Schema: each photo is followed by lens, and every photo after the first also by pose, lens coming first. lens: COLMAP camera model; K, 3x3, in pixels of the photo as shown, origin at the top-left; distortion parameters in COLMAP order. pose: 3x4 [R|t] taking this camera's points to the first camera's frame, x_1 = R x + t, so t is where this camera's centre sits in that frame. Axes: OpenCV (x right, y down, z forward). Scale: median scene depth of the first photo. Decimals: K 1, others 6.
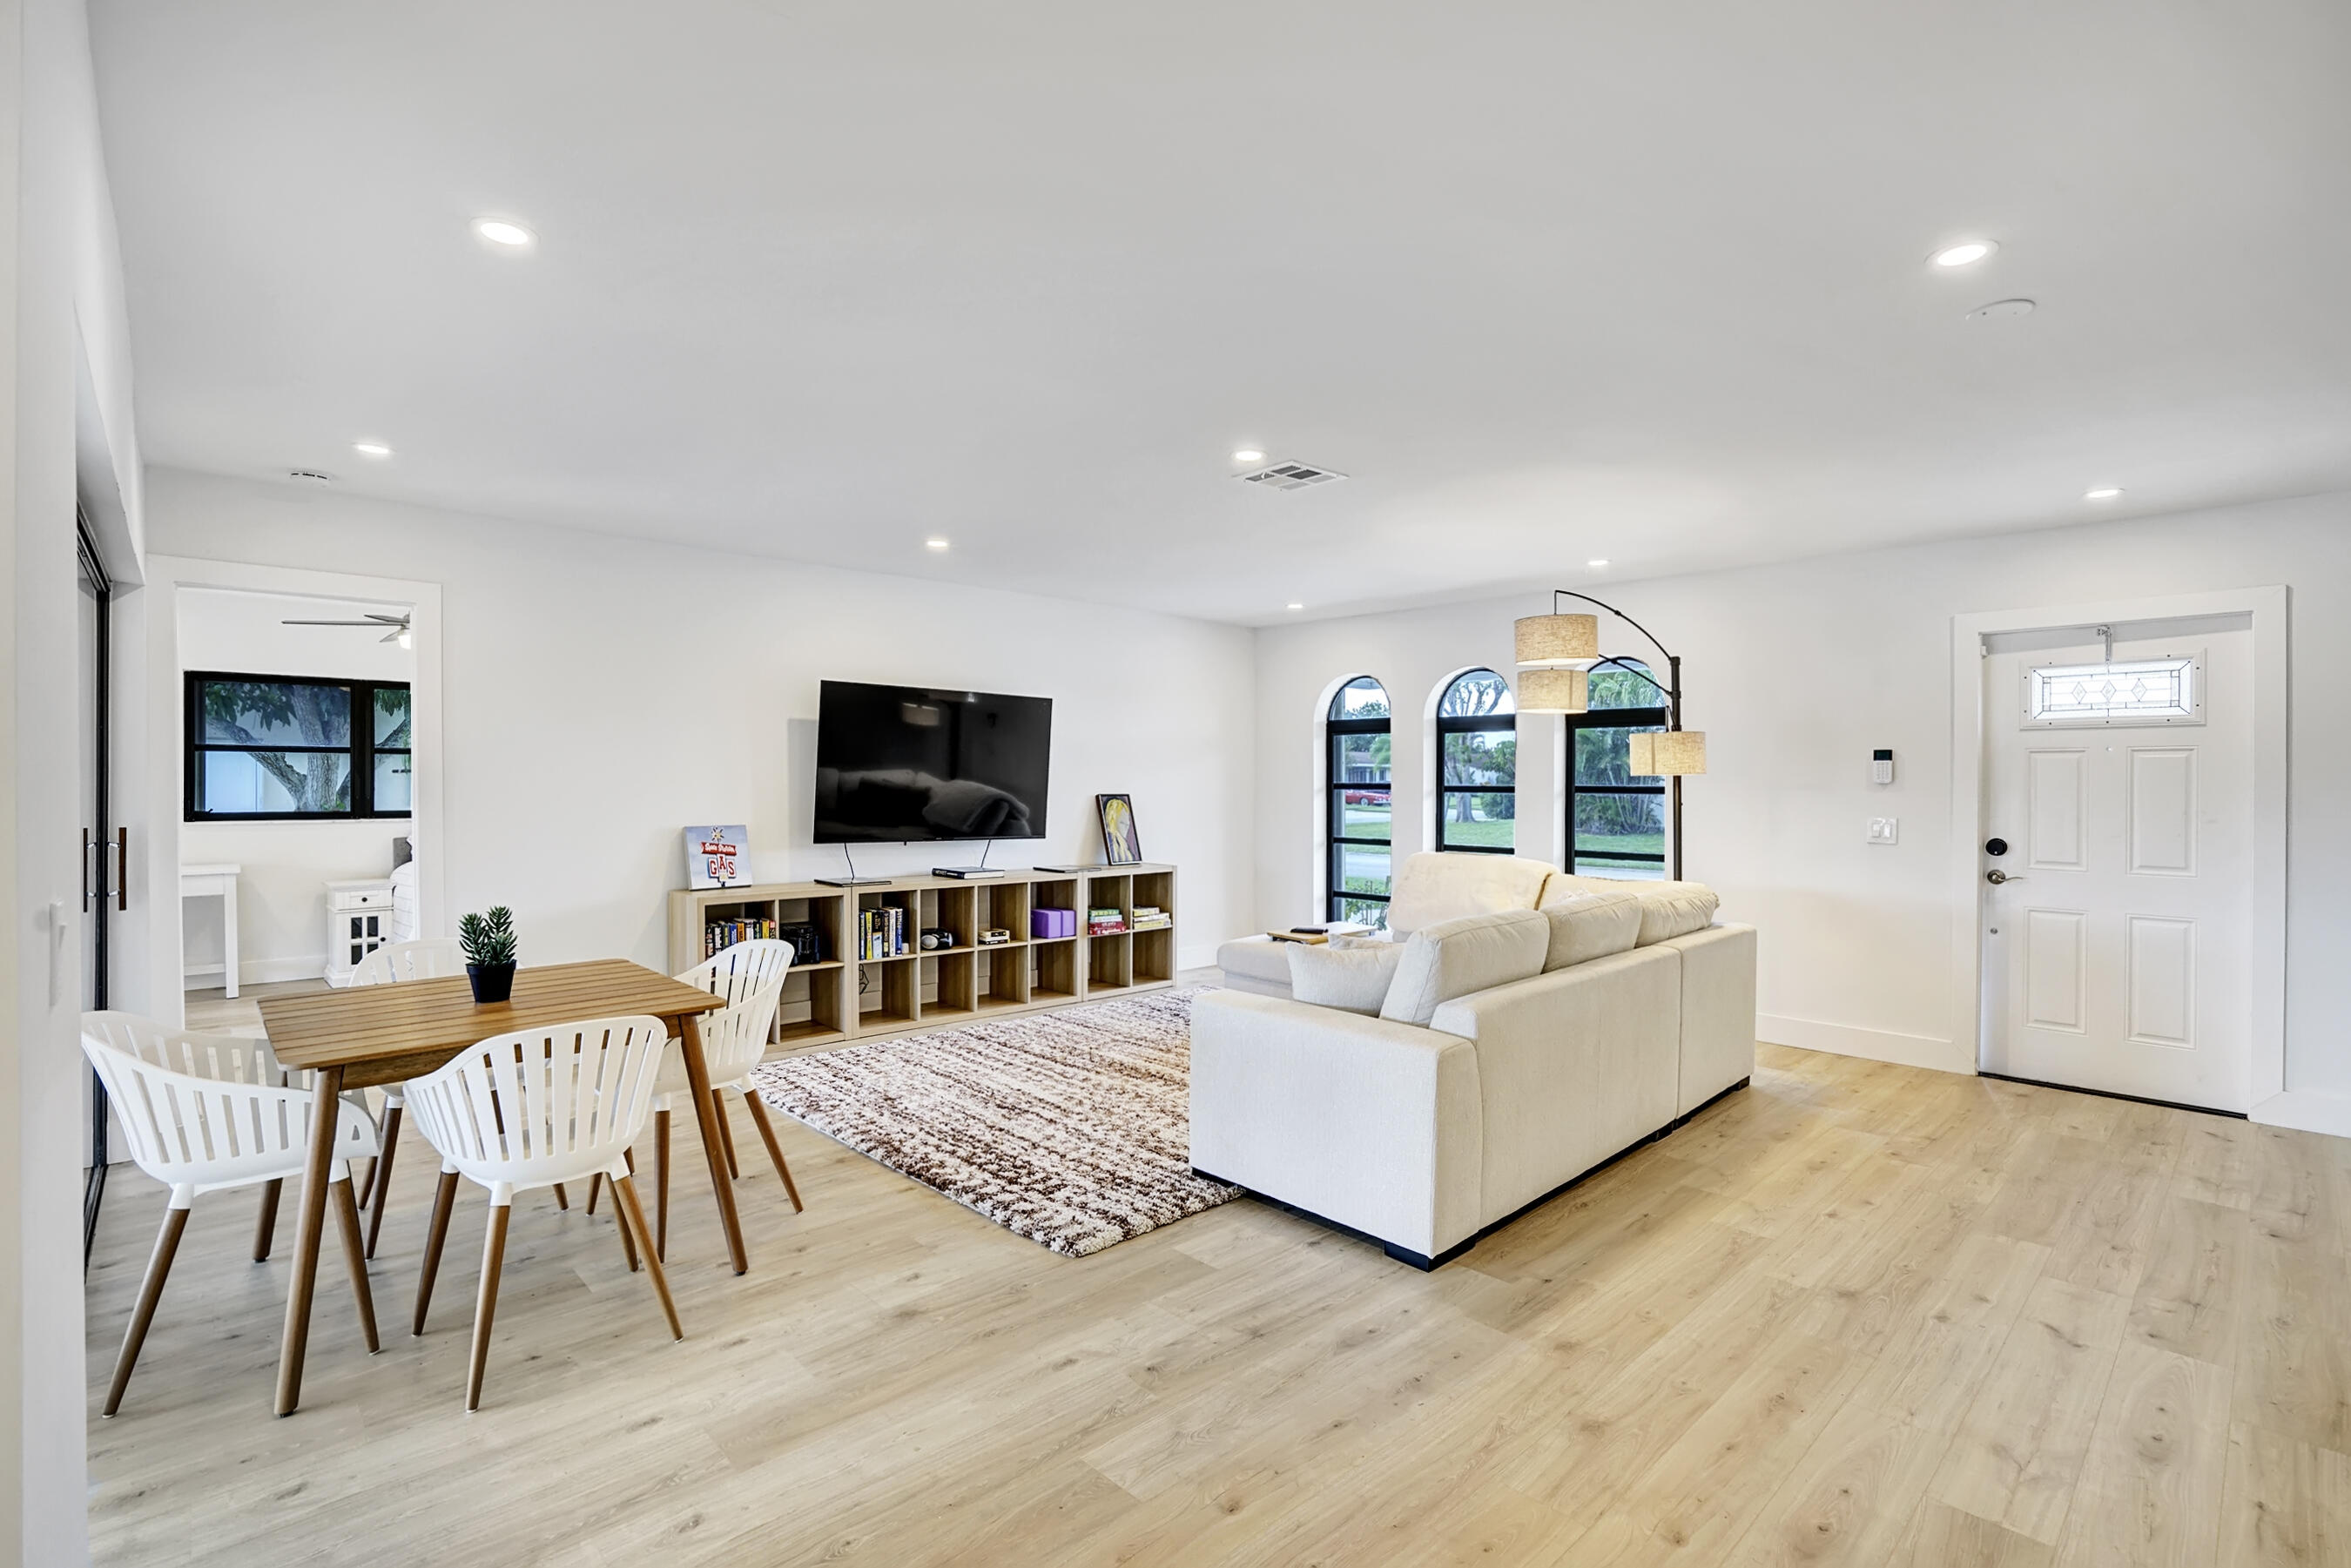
lens RADIAL K [[1086.4, 0, 1173.0], [0, 1086.4, 782.6], [0, 0, 1]] dist [-0.047986, 0.016297]
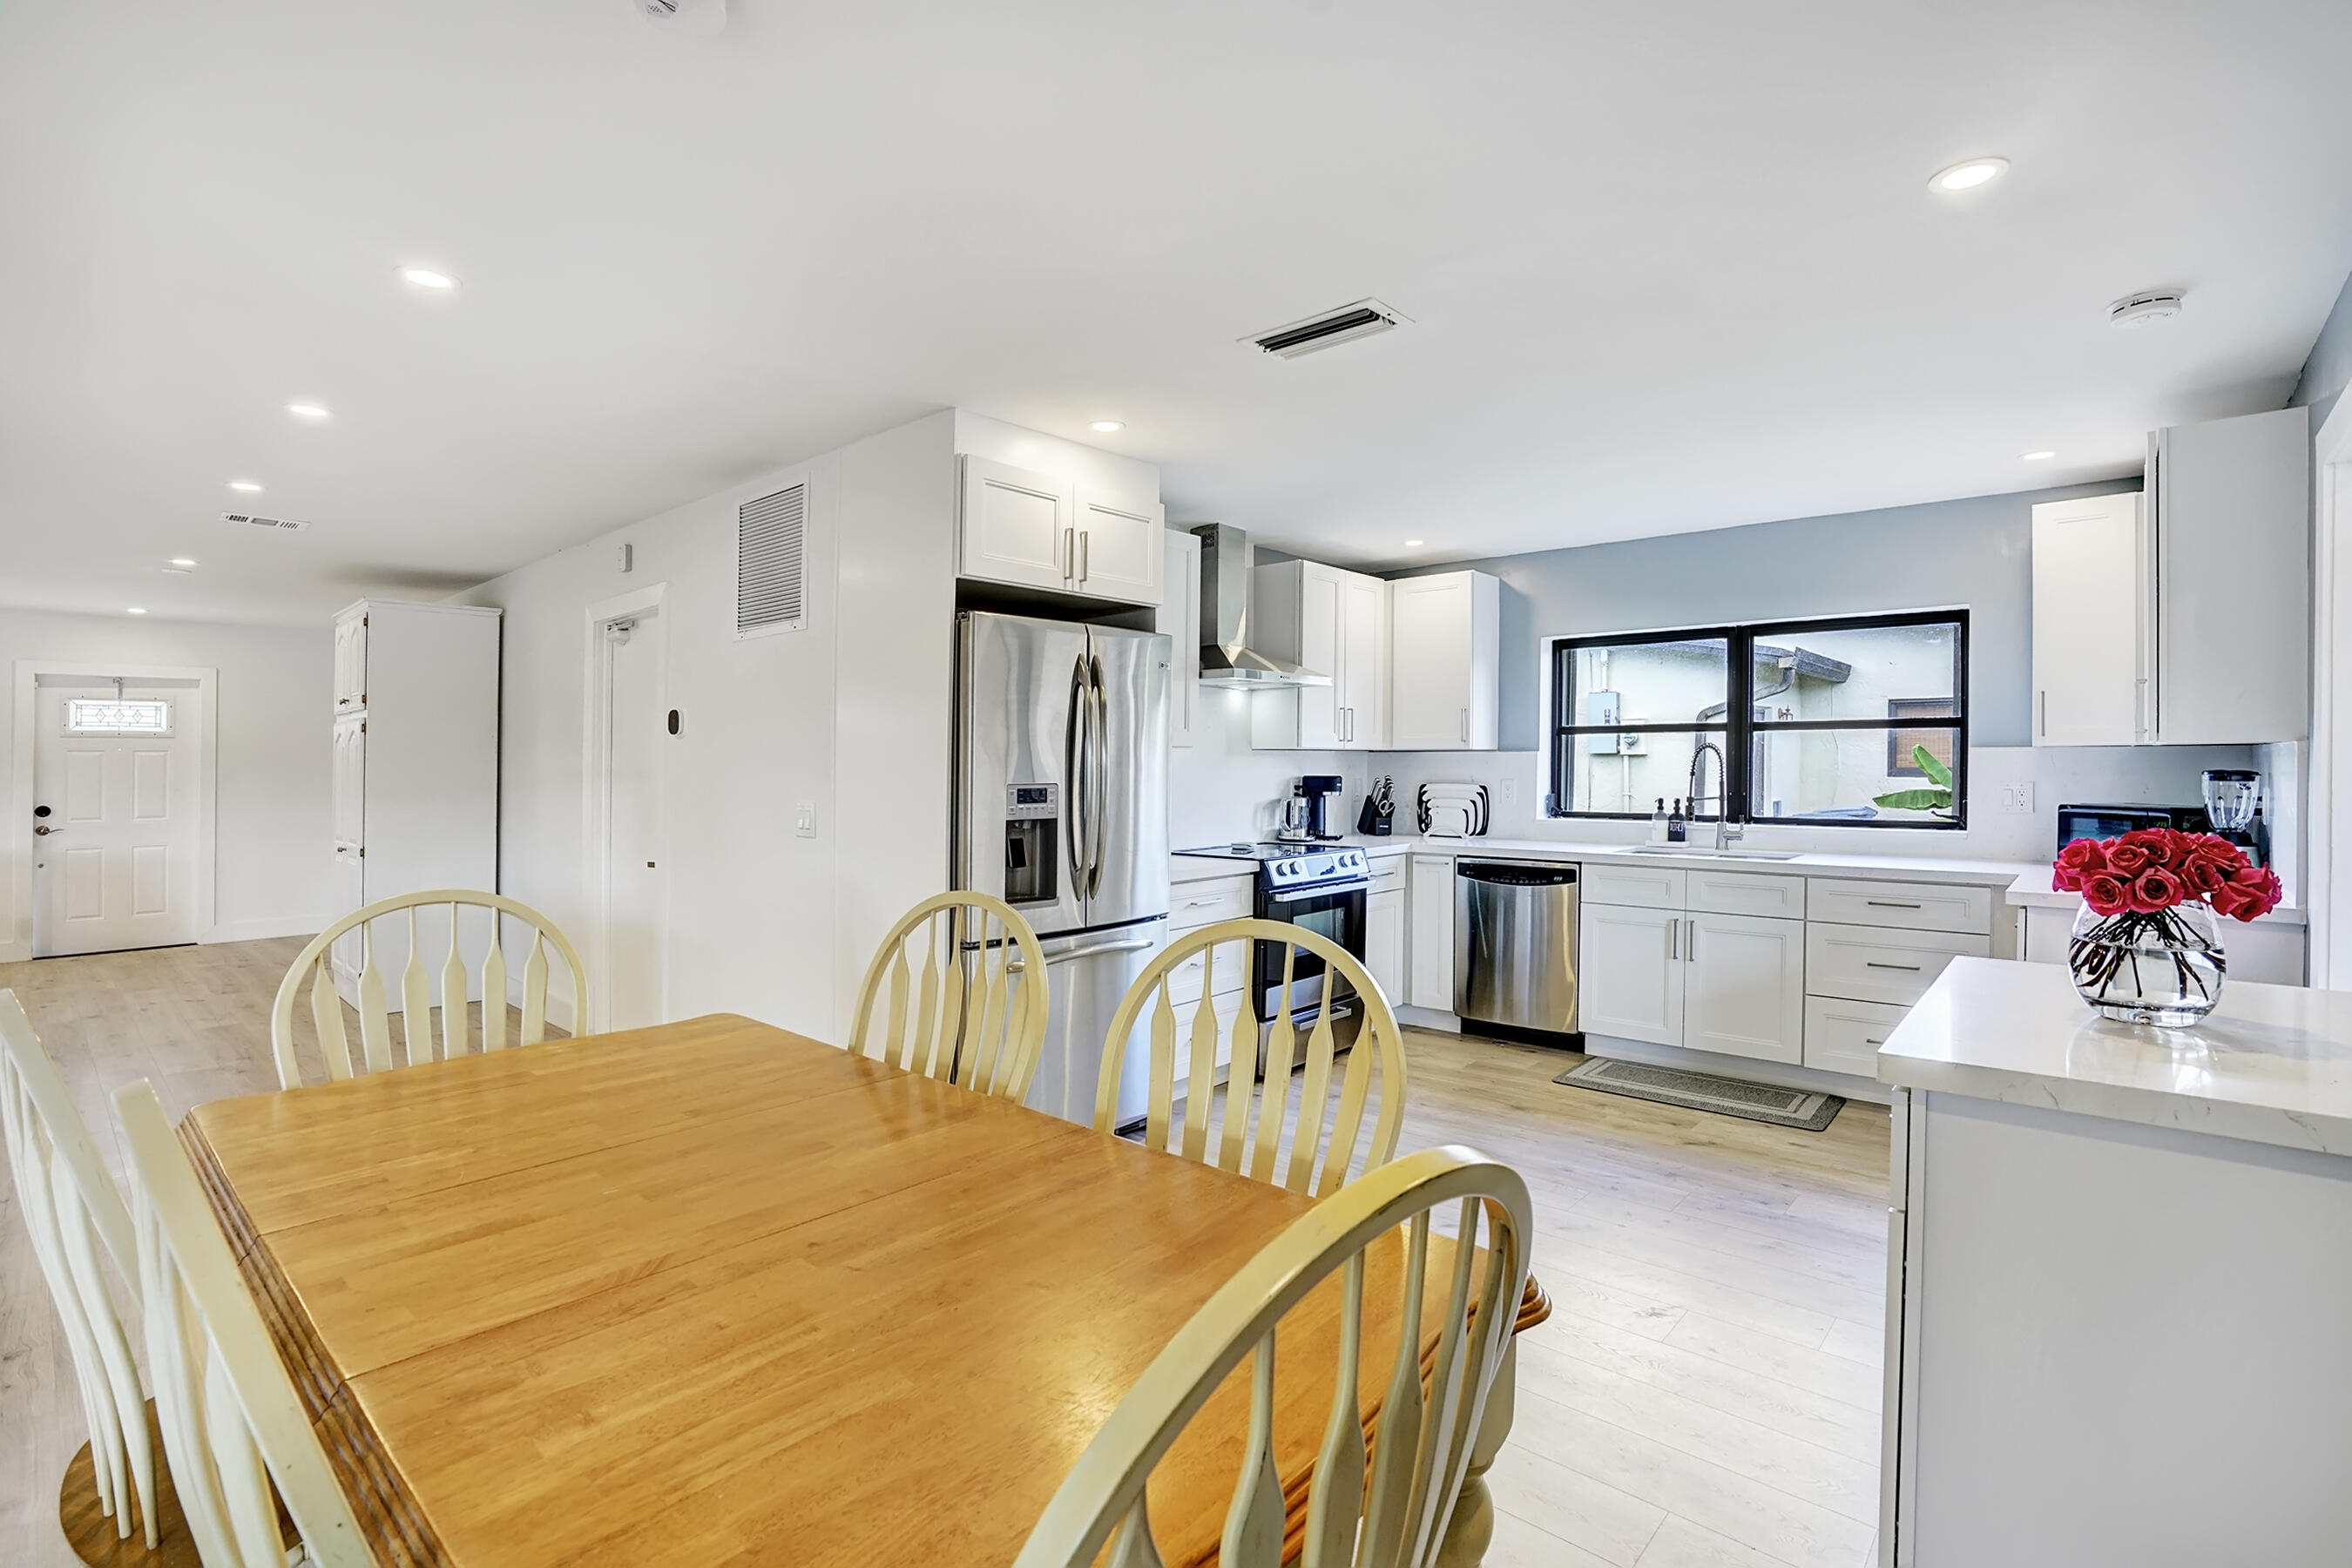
lens RADIAL K [[1087.0, 0, 1162.9], [0, 1087.0, 782.6], [0, 0, 1]] dist [-0.047986, 0.016297]
pose [[-0.090593, -0.021503, 0.995656, -0.940827], [0.009645, 0.999701, 0.022468, -0.000130], [-0.995841, 0.011638, -0.090358, -0.514910]]
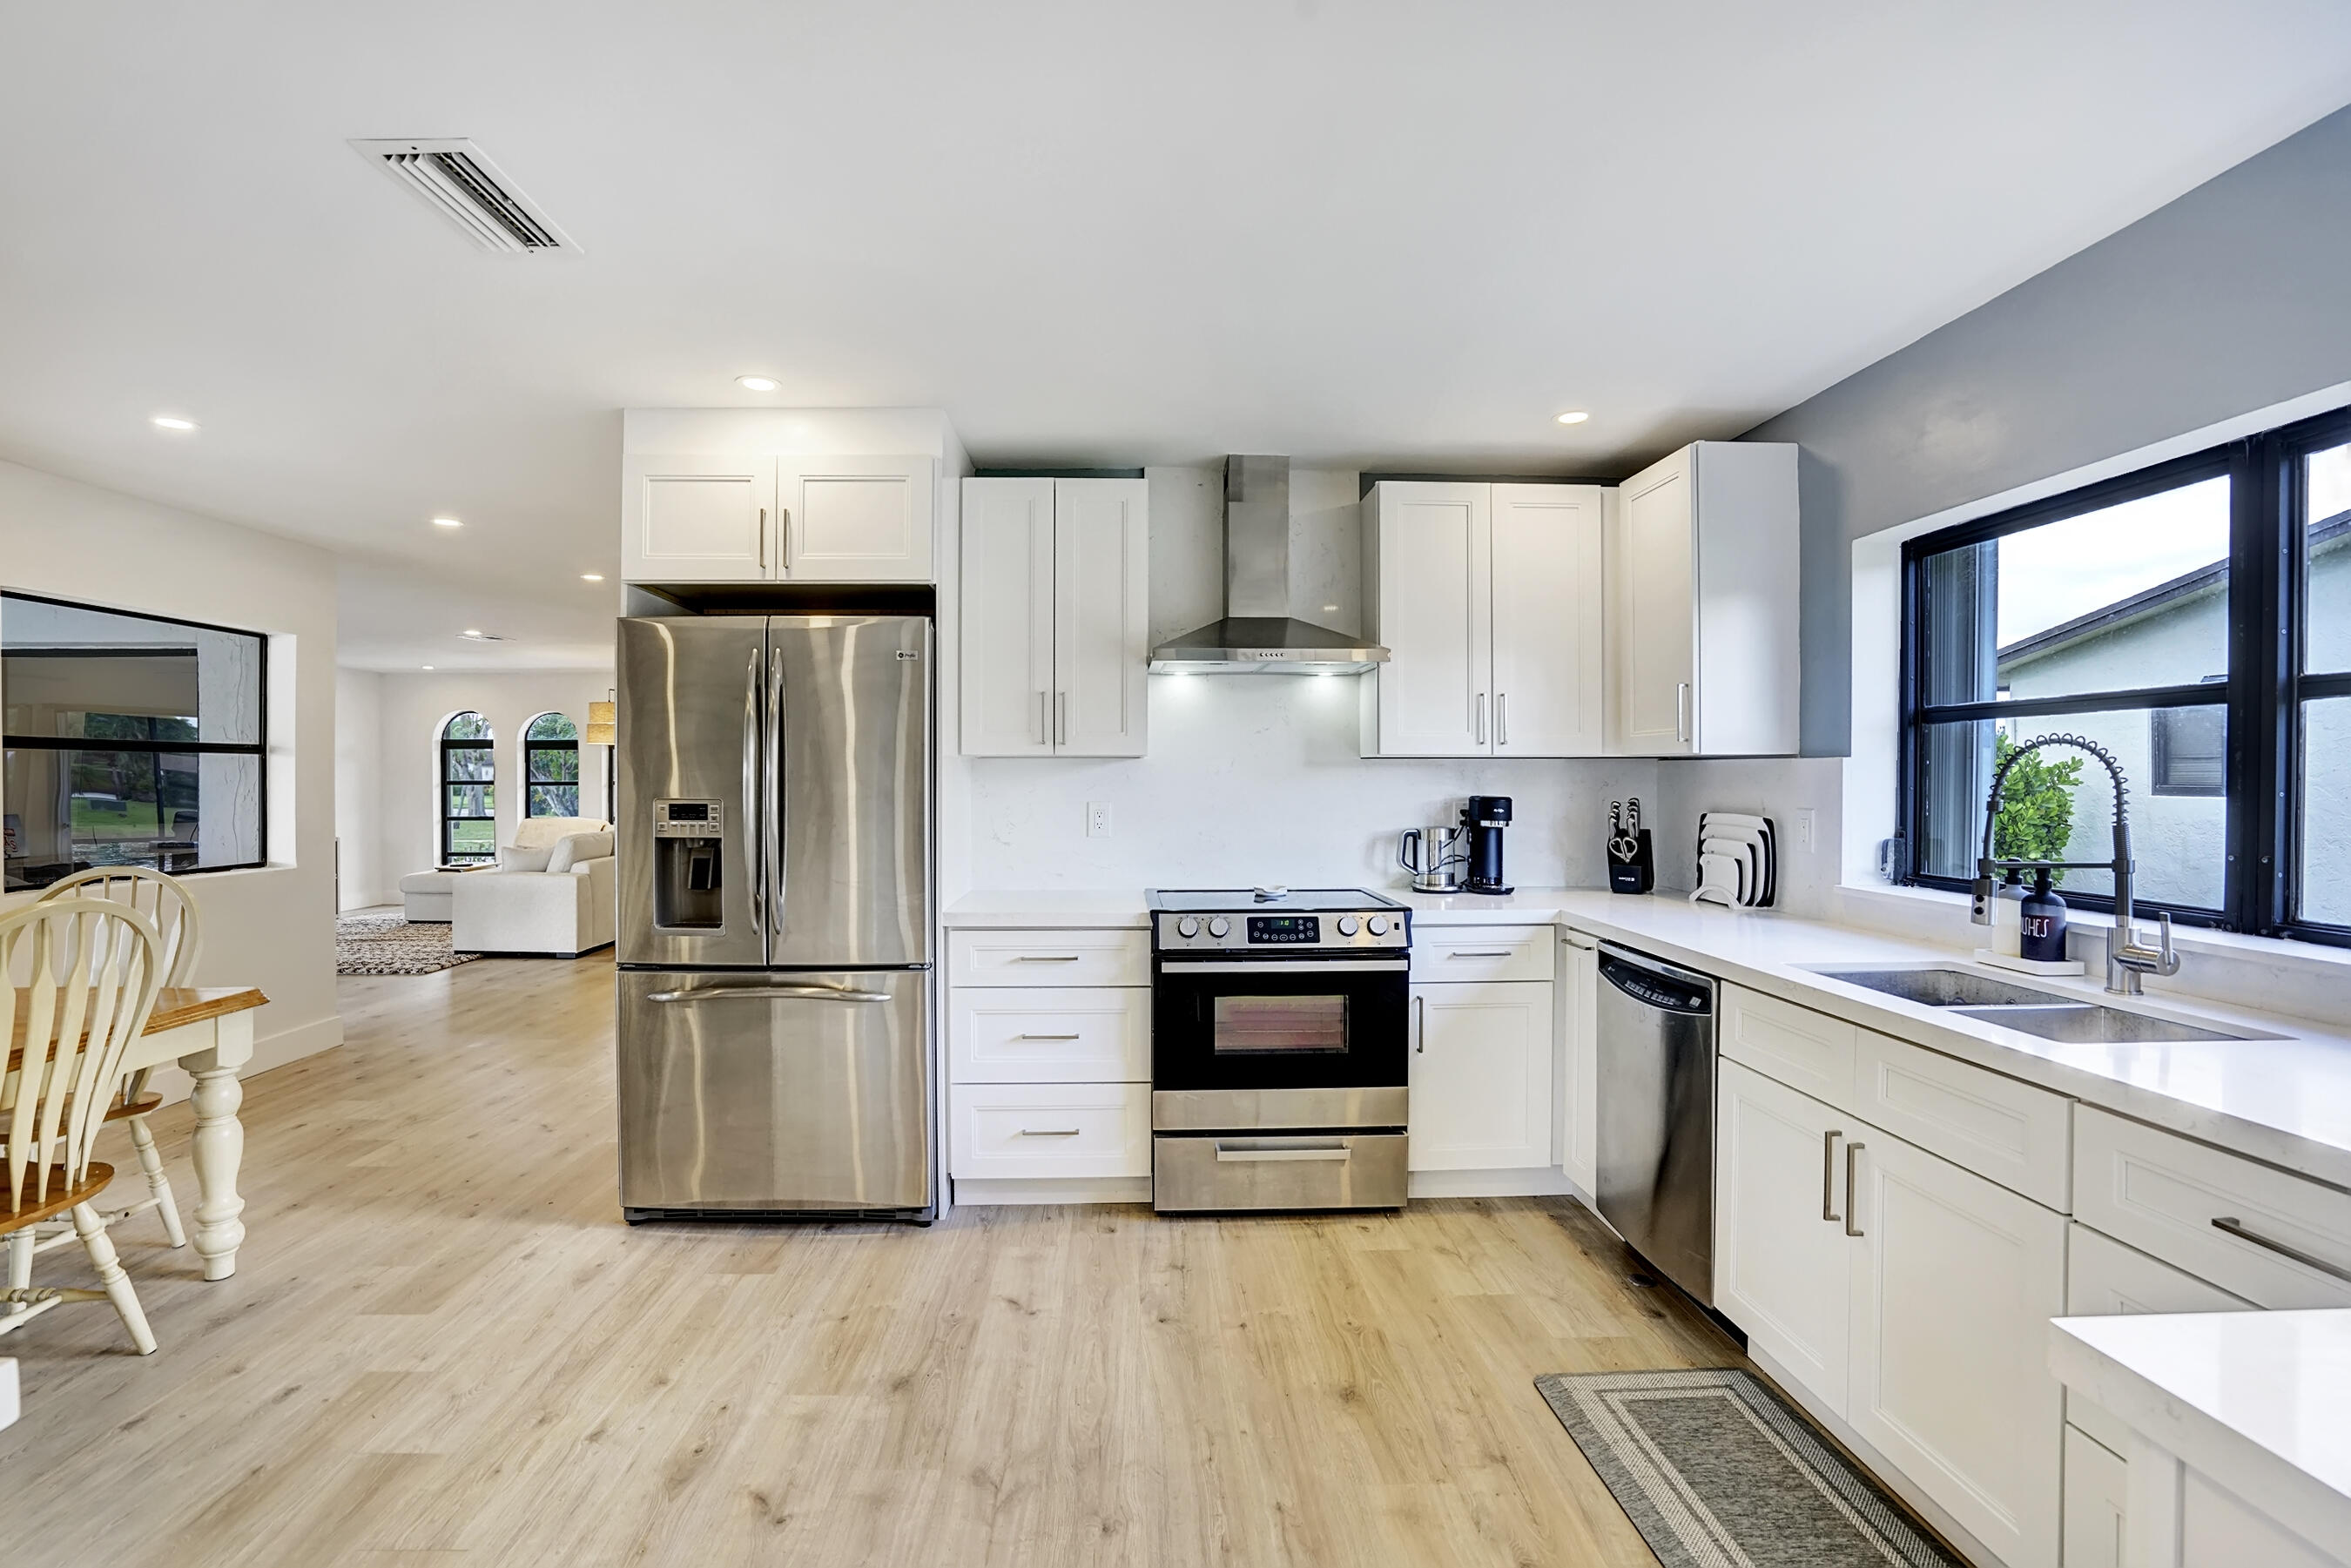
lens RADIAL K [[1086.4, 0, 1165.5], [0, 1086.4, 780.8], [0, 0, 1]] dist [-0.047986, 0.016297]
pose [[0.651959, -0.007306, 0.758219, -0.508675], [0.007805, 0.999965, 0.002925, 0.005683], [-0.758214, 0.004011, 0.651994, -1.151143]]
